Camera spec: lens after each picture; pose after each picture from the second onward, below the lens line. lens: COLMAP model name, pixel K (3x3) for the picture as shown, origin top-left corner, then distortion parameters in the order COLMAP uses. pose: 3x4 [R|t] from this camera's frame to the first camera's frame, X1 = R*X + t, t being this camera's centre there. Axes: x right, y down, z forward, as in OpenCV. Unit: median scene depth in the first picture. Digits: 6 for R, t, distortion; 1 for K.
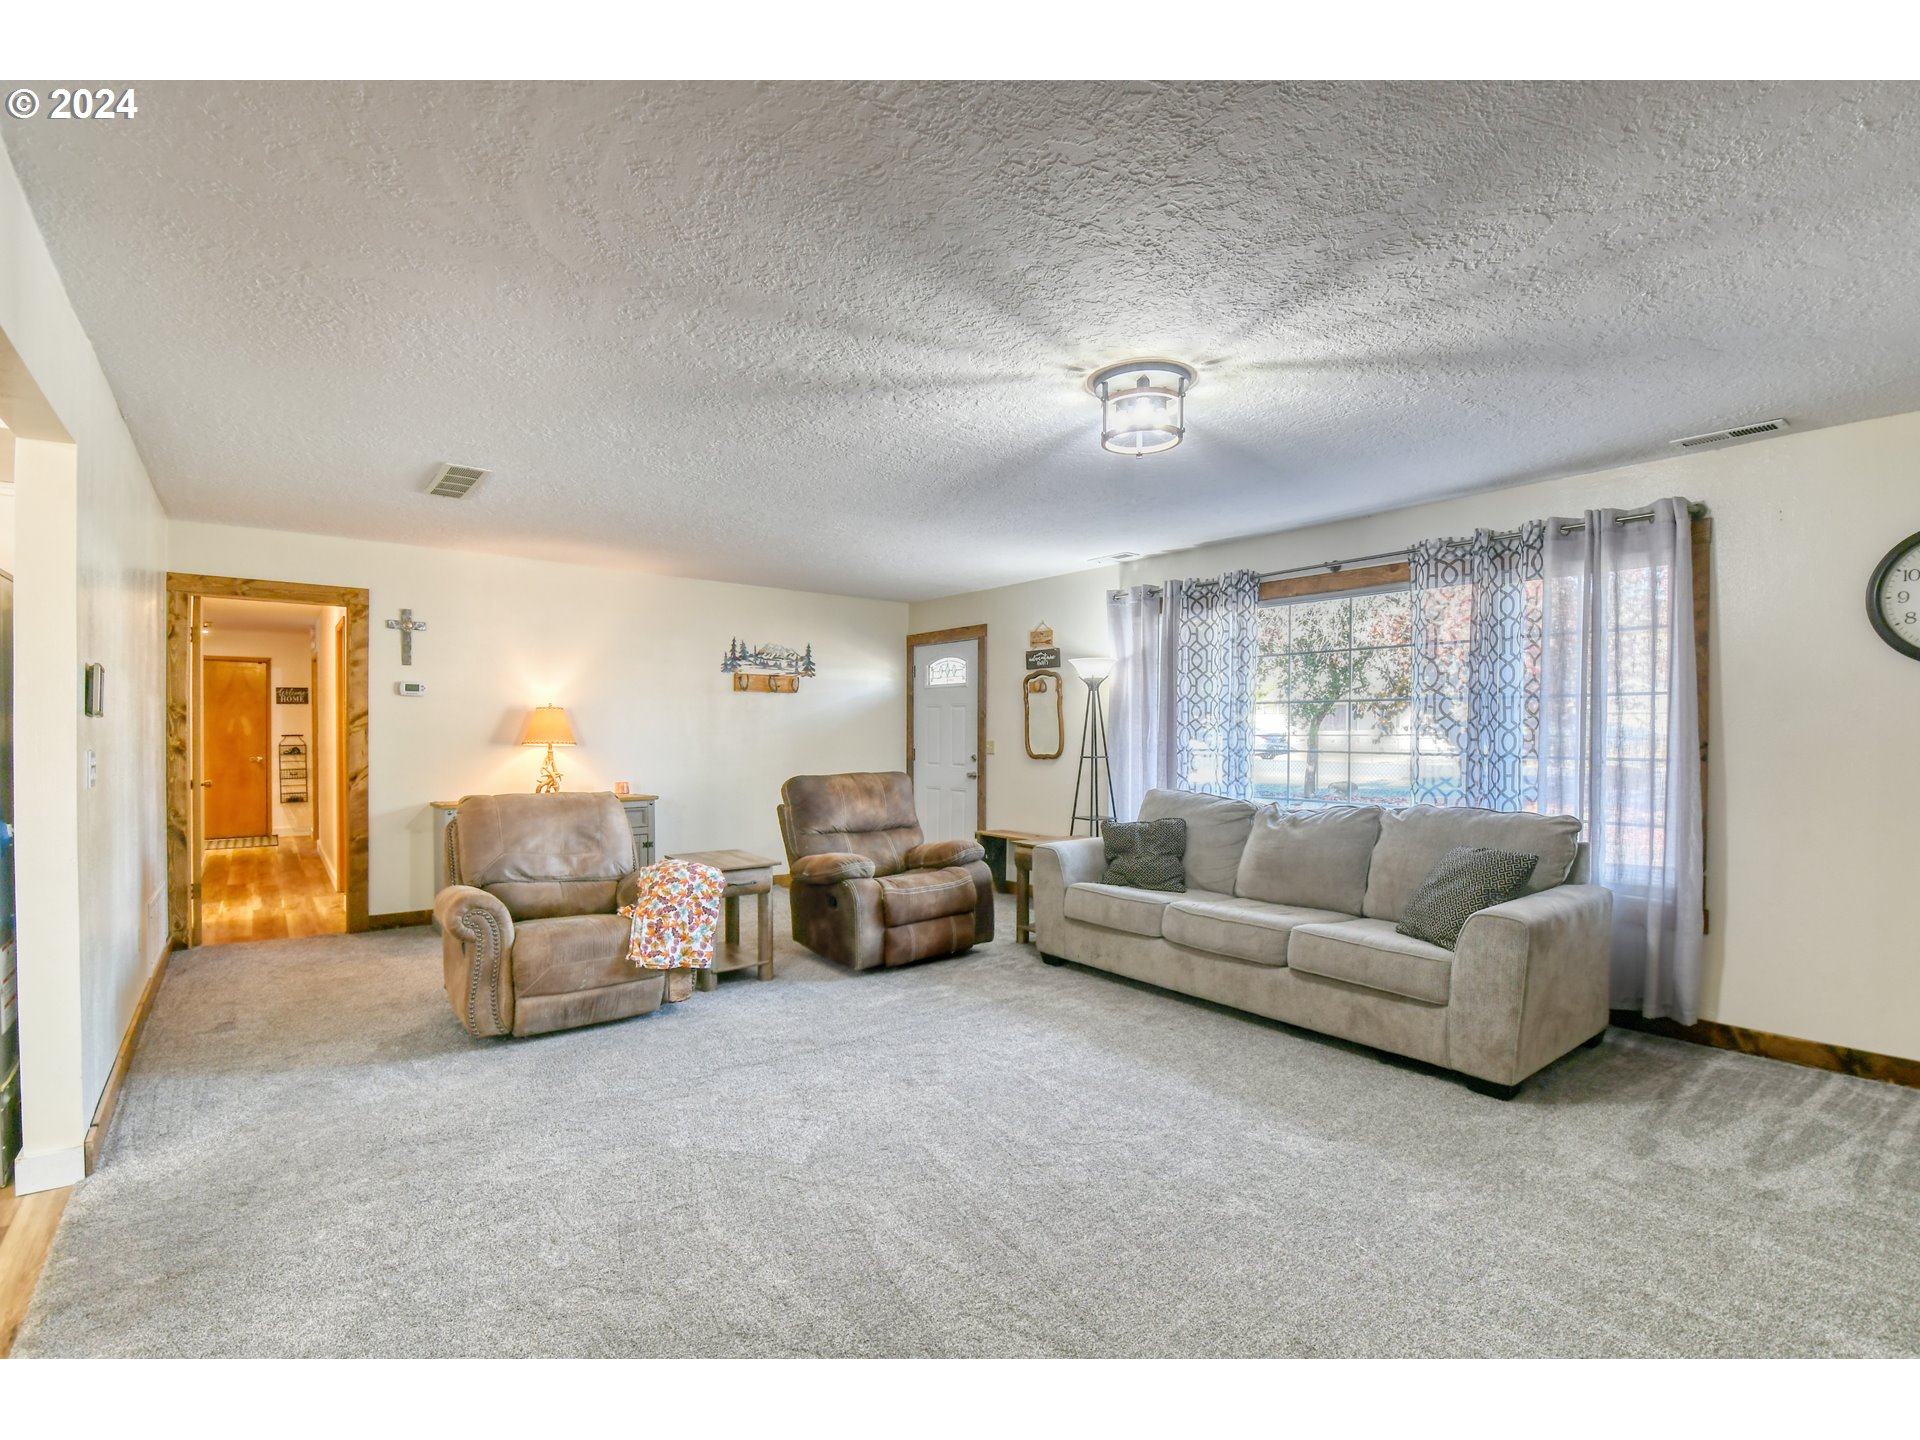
lens RADIAL K [[912.5, 0, 964.4], [0, 912.5, 733.2], [0, 0, 1]] dist [0.001500, -0.001970]
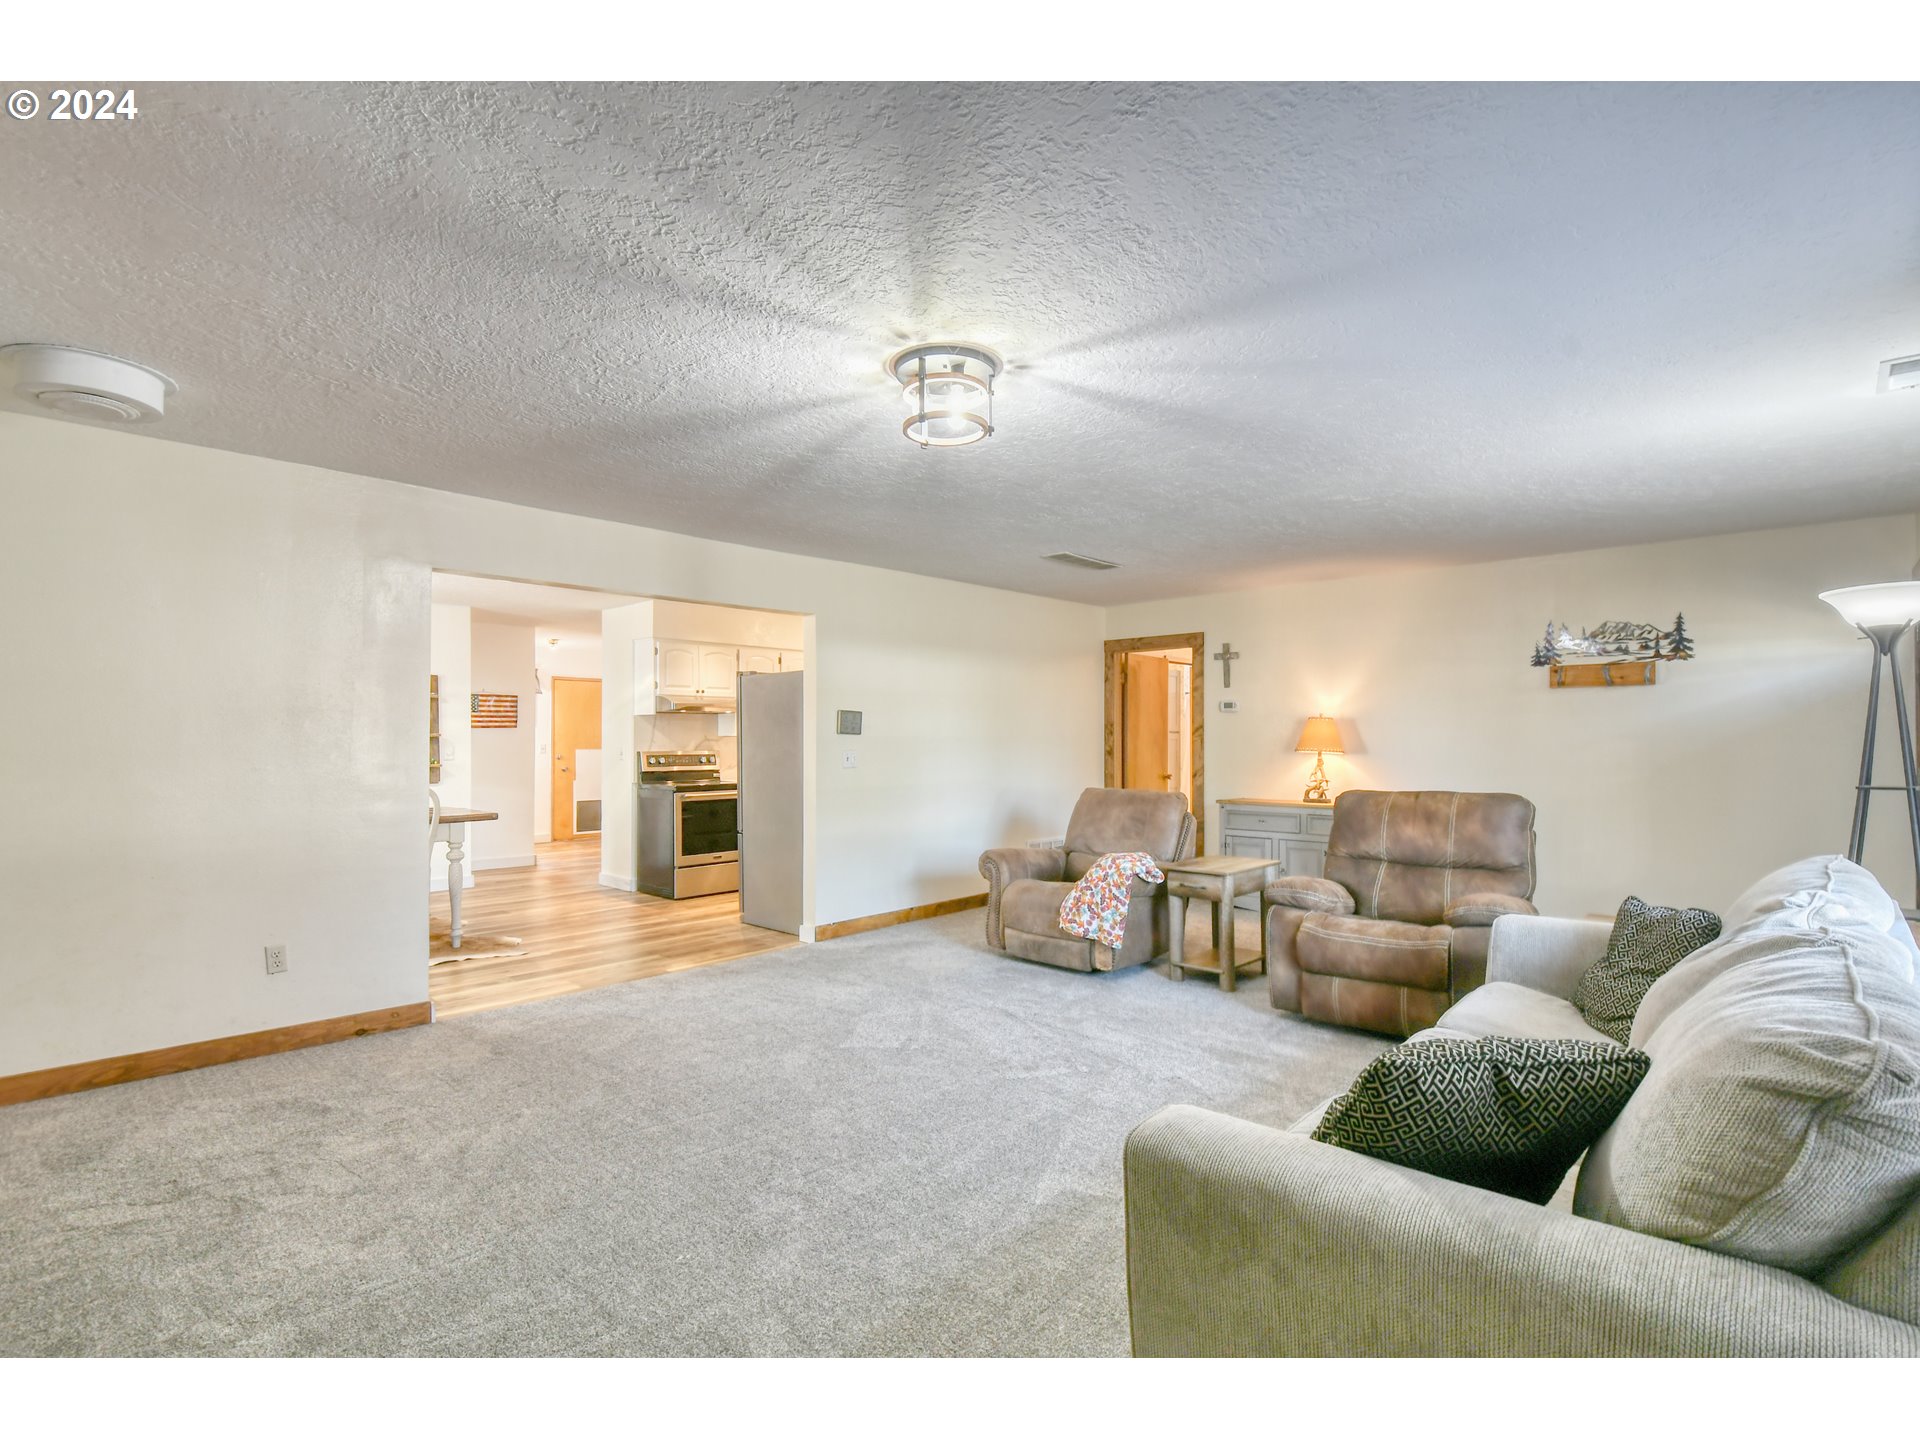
lens RADIAL K [[912.5, 0, 963.1], [0, 912.5, 724.3], [0, 0, 1]] dist [0.001500, -0.001970]
pose [[0.135768, -0.019415, -0.990550, 0.673750], [0.003084, 0.999811, -0.019174, -0.000628], [0.990736, -0.000451, 0.135802, 0.535648]]
